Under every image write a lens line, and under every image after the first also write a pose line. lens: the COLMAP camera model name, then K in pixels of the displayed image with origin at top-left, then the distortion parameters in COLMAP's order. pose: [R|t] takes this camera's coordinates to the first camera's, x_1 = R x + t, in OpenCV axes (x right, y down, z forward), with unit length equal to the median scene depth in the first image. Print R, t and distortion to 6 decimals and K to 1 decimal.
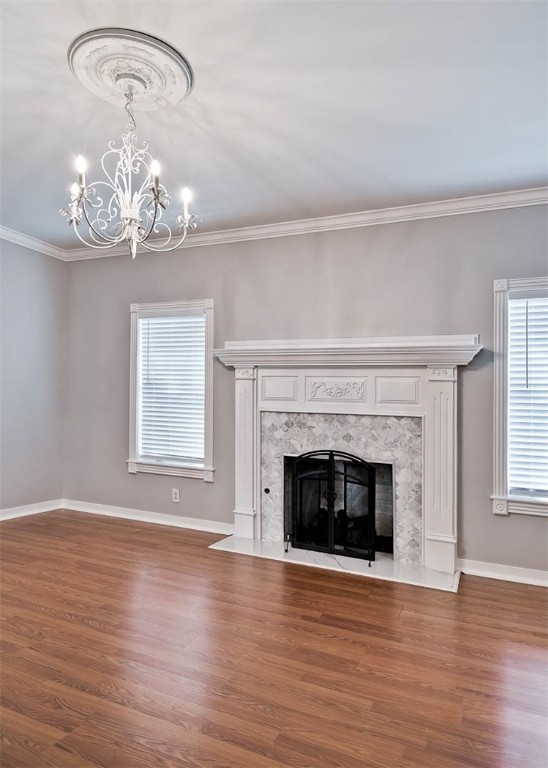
lens RADIAL K [[484.1, 0, 265.9], [0, 484.1, 385.2], [0, 0, 1]] dist [0.009618, -0.011359]
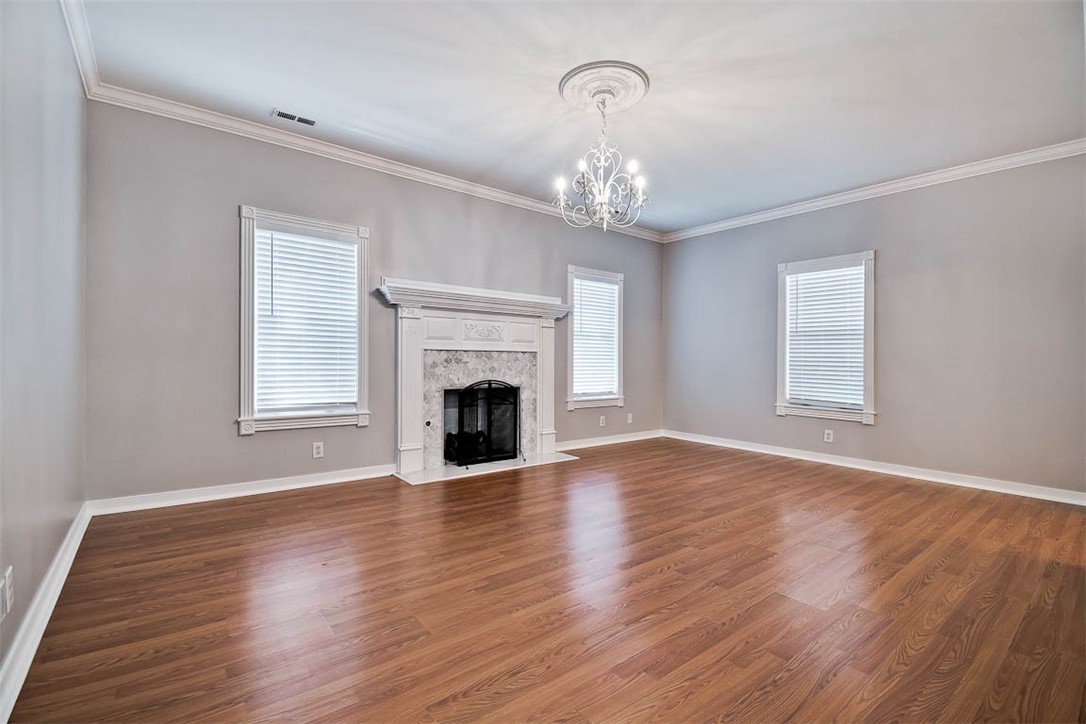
lens RADIAL K [[479.7, 0, 542.3], [0, 479.7, 353.3], [0, 0, 1]] dist [0.005014, -0.014747]
pose [[0.452803, -0.017403, 0.891441, -0.868066], [-0.033749, 0.998758, 0.036641, 0.016026], [-0.890972, -0.046676, 0.451654, 0.316918]]
